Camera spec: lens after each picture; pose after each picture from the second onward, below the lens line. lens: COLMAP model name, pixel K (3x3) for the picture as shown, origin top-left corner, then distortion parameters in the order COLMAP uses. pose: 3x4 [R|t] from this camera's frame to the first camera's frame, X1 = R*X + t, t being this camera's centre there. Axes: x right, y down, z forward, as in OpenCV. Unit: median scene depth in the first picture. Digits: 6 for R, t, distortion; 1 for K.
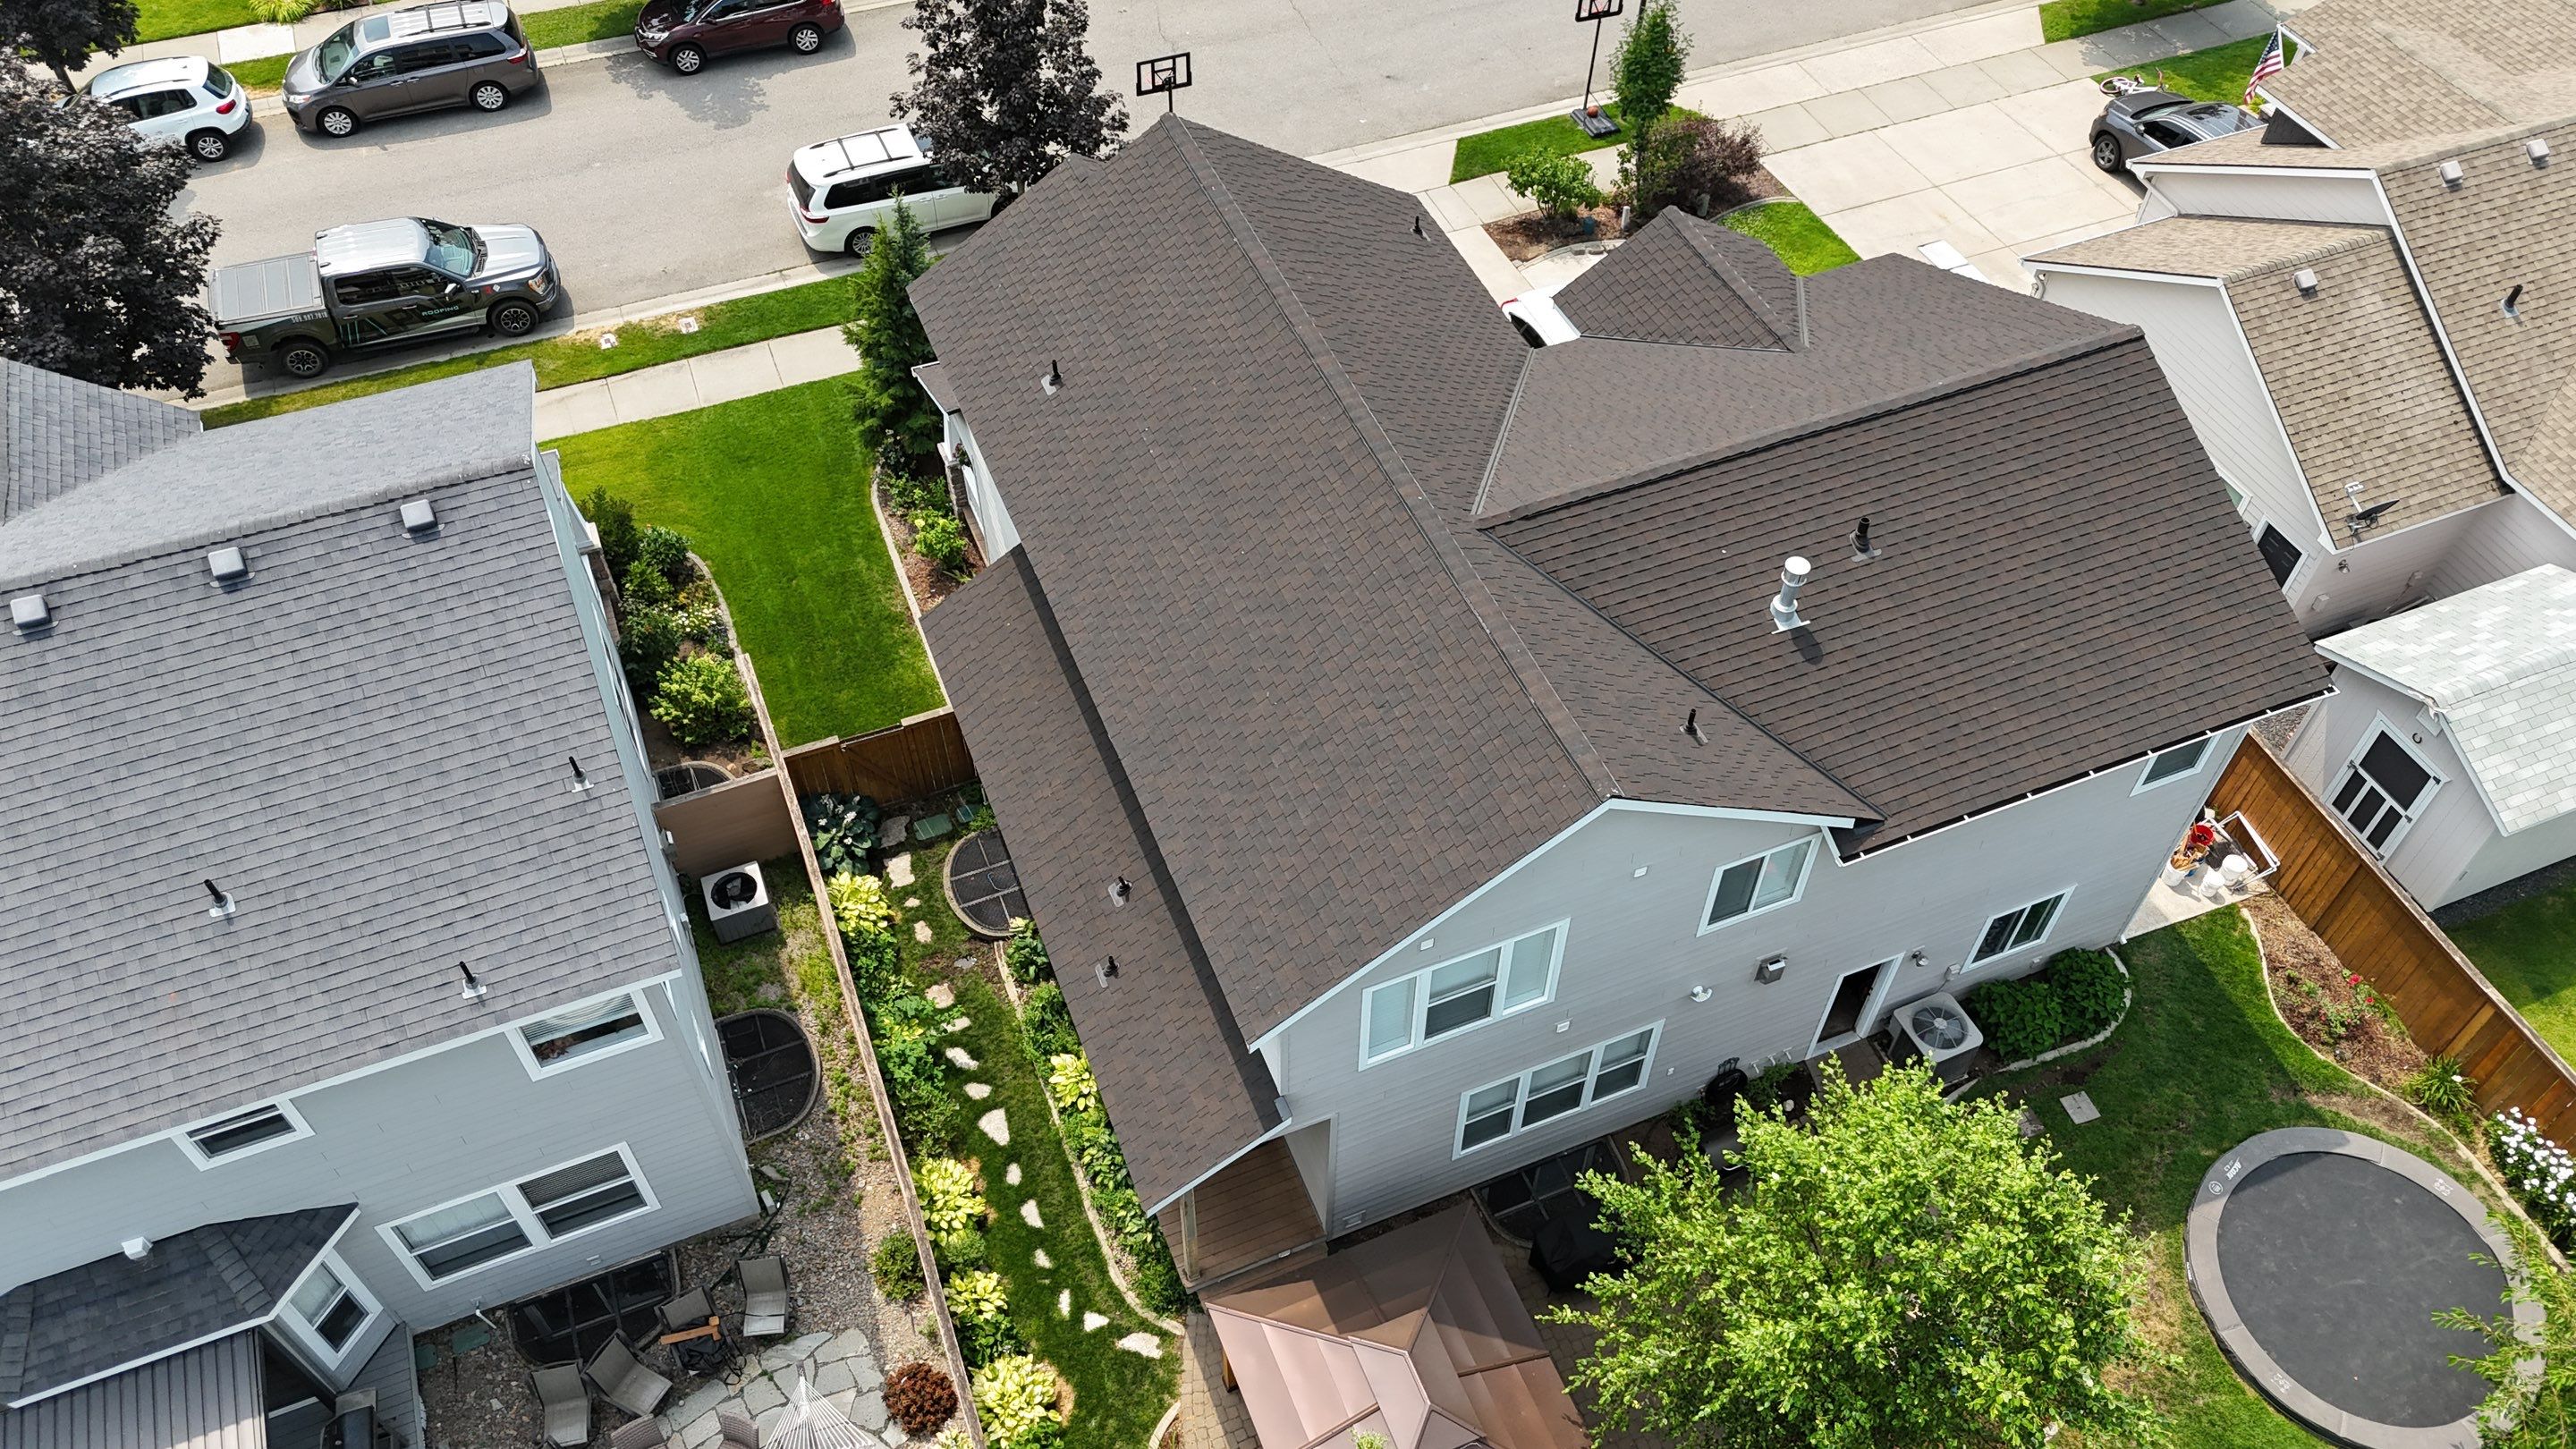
lens RADIAL K [[1884.3, 0, 1297.5], [0, 1884.3, 732.1], [0, 0, 1]] dist [0.051841, -0.032058]
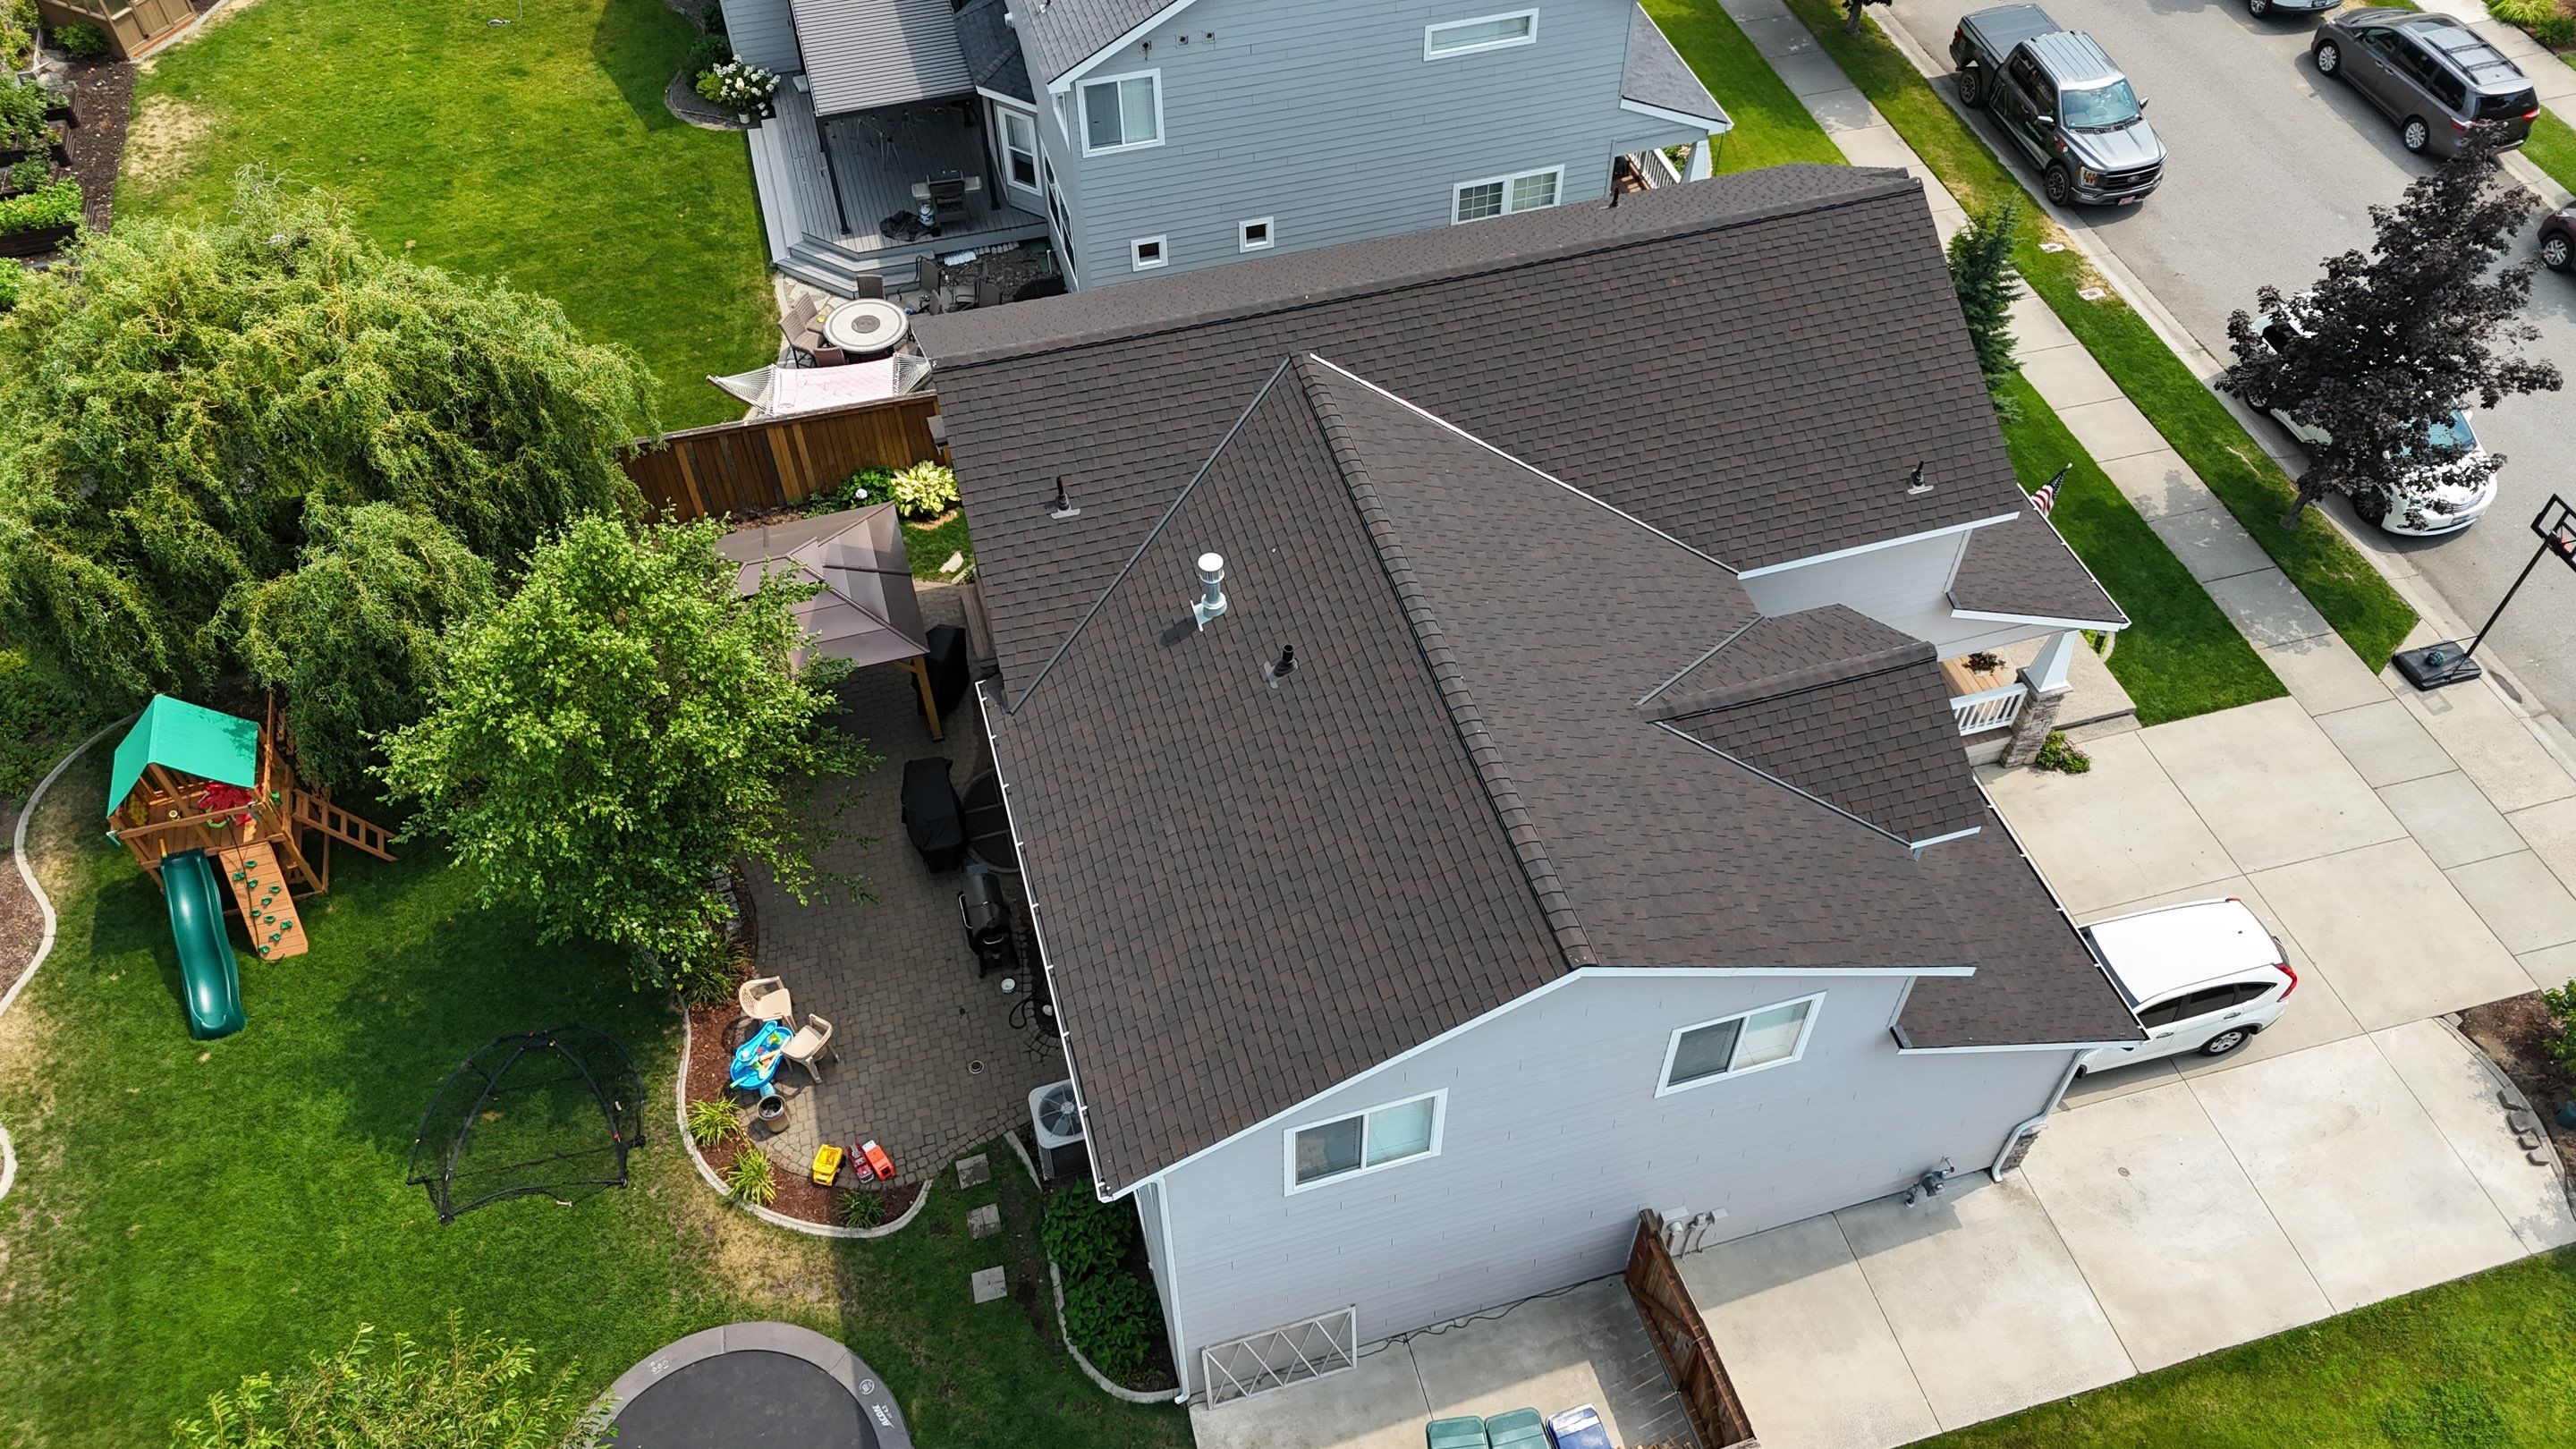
lens RADIAL K [[1884.3, 0, 1297.6], [0, 1884.3, 733.7], [0, 0, 1]] dist [0.051841, -0.032058]
pose [[-0.105775, 0.754062, -0.648230, 0.999326], [-0.762036, 0.357331, 0.540015, -0.641987], [0.638837, 0.551095, 0.536825, 0.576904]]
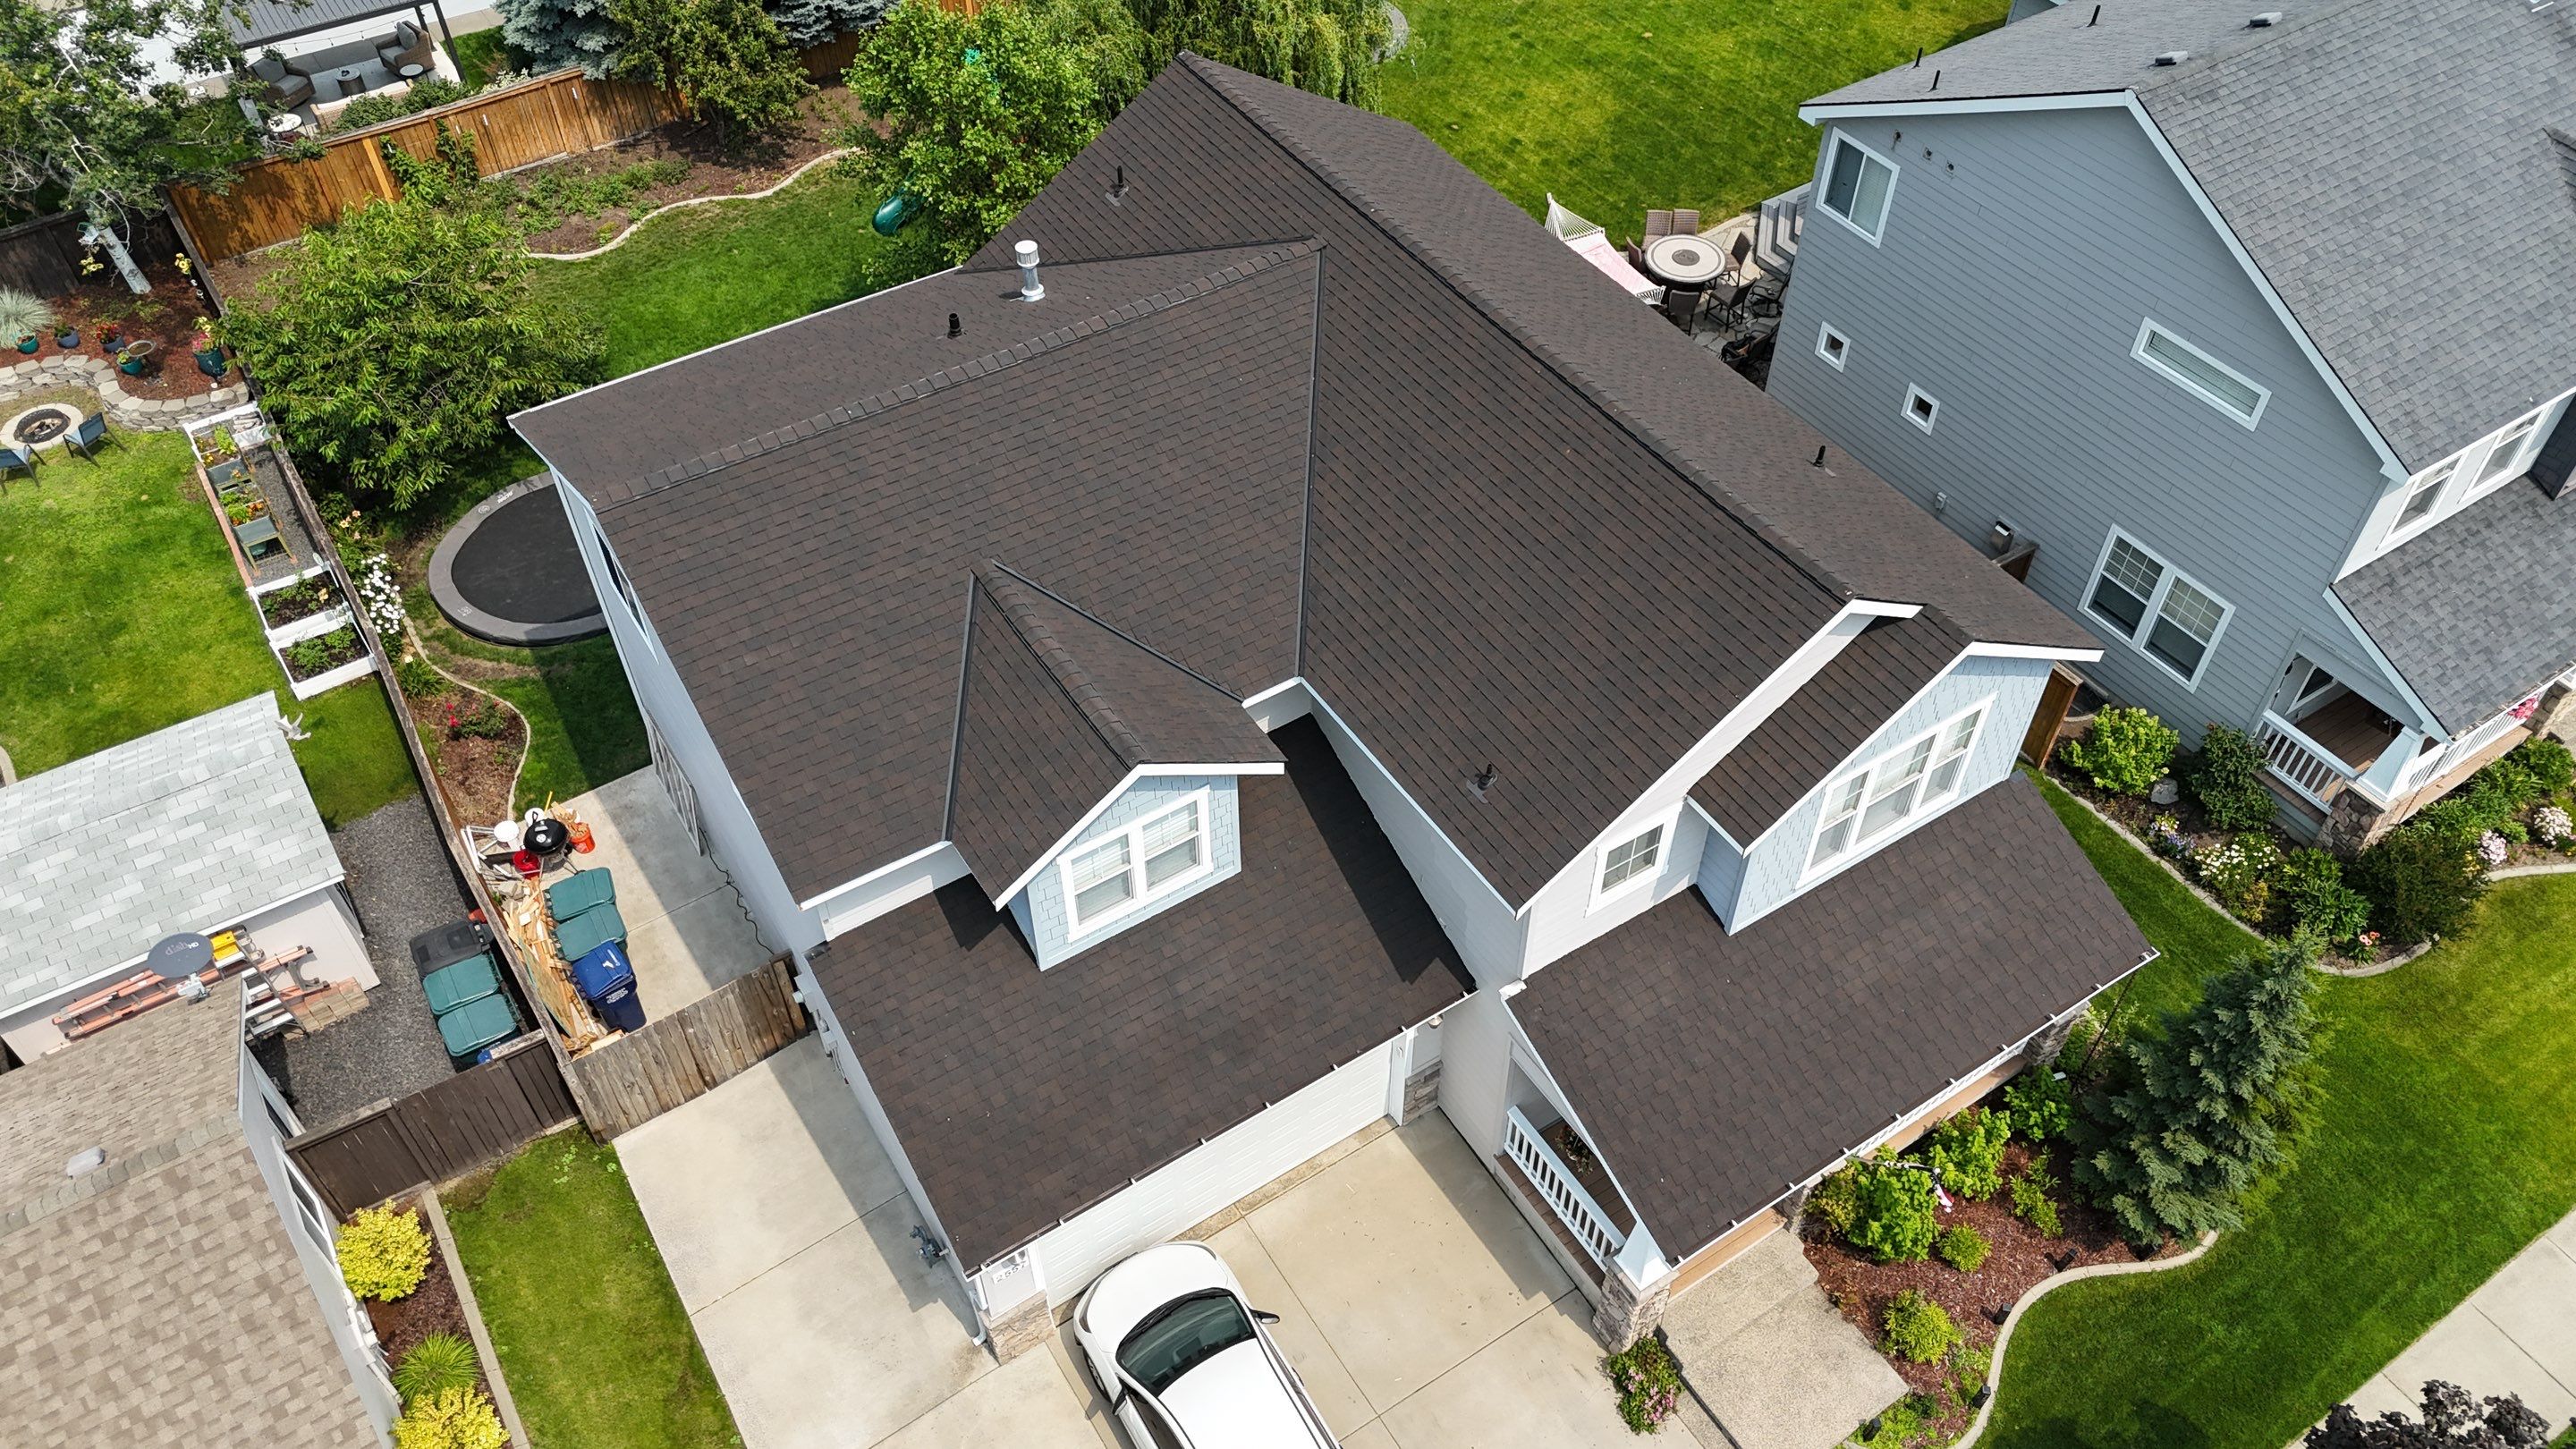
lens RADIAL K [[1884.3, 0, 1300.7], [0, 1884.3, 728.1], [0, 0, 1]] dist [0.051841, -0.032058]
pose [[-0.982991, 0.127894, -0.131802, 0.300082], [-0.146695, -0.114999, 0.982474, -1.277894], [0.110495, 0.985098, 0.131804, 1.196305]]
